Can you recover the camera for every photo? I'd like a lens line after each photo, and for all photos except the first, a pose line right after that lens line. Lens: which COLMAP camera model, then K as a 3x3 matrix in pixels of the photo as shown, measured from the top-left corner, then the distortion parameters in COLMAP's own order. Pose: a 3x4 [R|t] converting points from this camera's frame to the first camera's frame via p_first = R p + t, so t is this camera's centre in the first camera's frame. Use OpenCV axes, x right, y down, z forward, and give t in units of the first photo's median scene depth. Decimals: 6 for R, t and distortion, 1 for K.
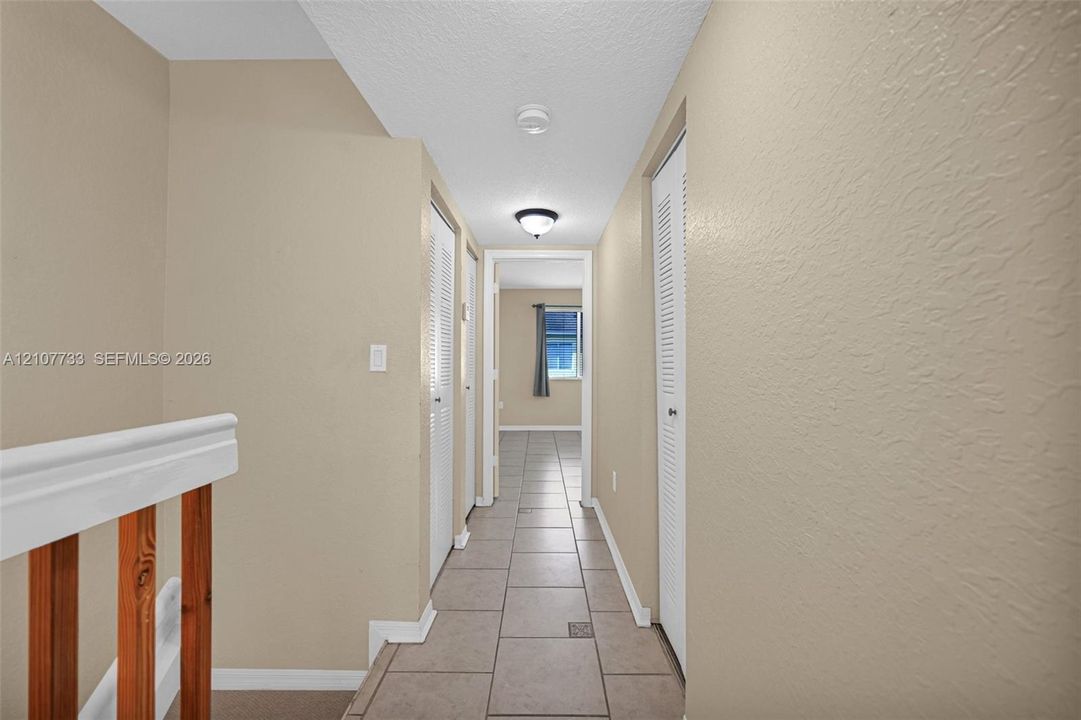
lens RADIAL K [[437.9, 0, 540.9], [0, 437.9, 362.6], [0, 0, 1]] dist [-0.000376, -0.000439]
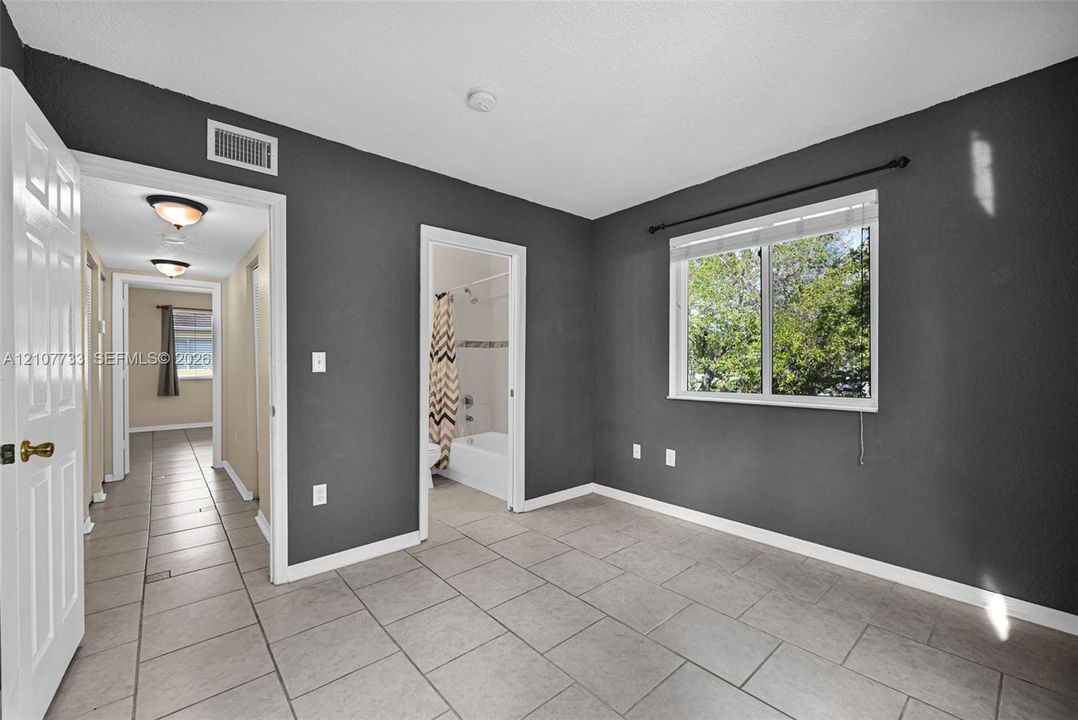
lens RADIAL K [[436.6, 0, 539.4], [0, 436.6, 362.6], [0, 0, 1]] dist [-0.000376, -0.000439]
pose [[0.753865, -0.008993, 0.656968, -0.030600], [0.003975, 0.999950, 0.009127, -0.010976], [-0.657017, -0.004269, 0.753864, -0.674161]]
